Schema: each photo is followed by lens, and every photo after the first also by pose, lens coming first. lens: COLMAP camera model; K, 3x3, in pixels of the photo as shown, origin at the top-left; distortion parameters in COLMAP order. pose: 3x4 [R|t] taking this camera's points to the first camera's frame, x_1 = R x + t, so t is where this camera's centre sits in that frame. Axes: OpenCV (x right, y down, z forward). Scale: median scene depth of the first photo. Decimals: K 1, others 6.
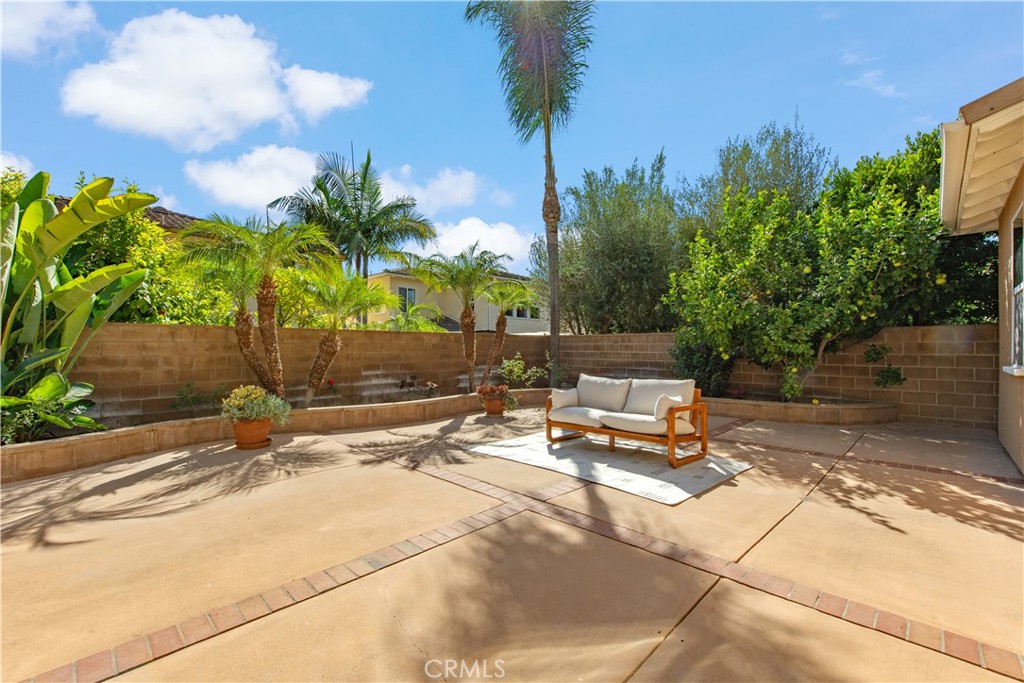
lens RADIAL K [[432.2, 0, 511.5], [0, 432.2, 336.7], [0, 0, 1]] dist [0.003122, 0.000165]
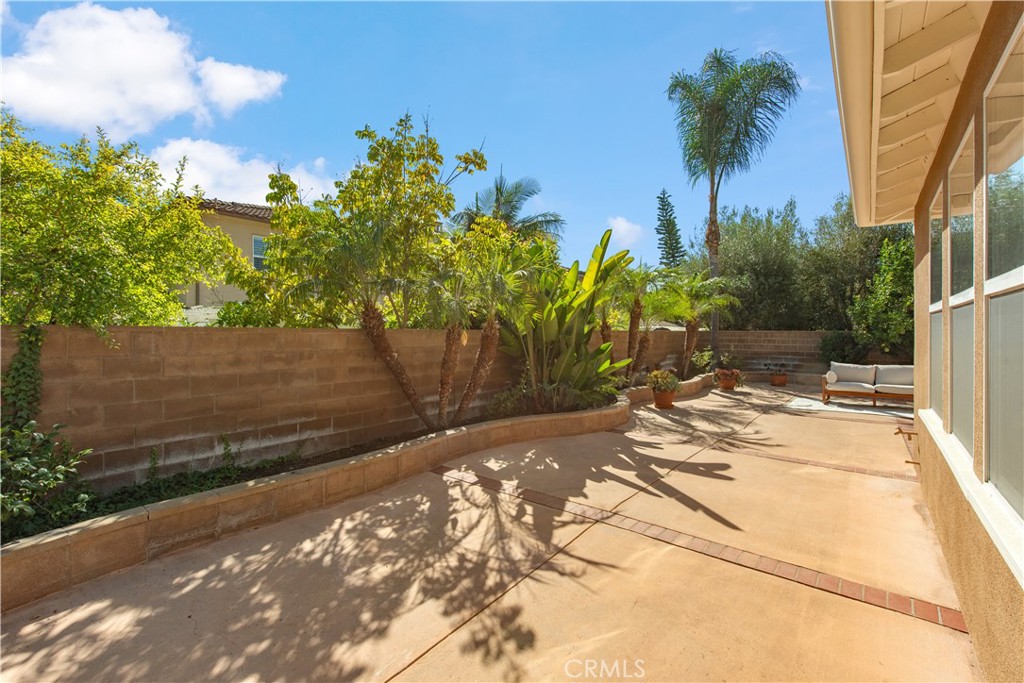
lens RADIAL K [[429.5, 0, 514.8], [0, 429.5, 342.6], [0, 0, 1]] dist [0.001919, -0.000414]
pose [[0.994942, -0.003042, 0.100400, -1.824875], [-0.001704, 0.998887, 0.047146, -0.095136], [-0.100432, -0.047079, 0.993829, -0.746334]]
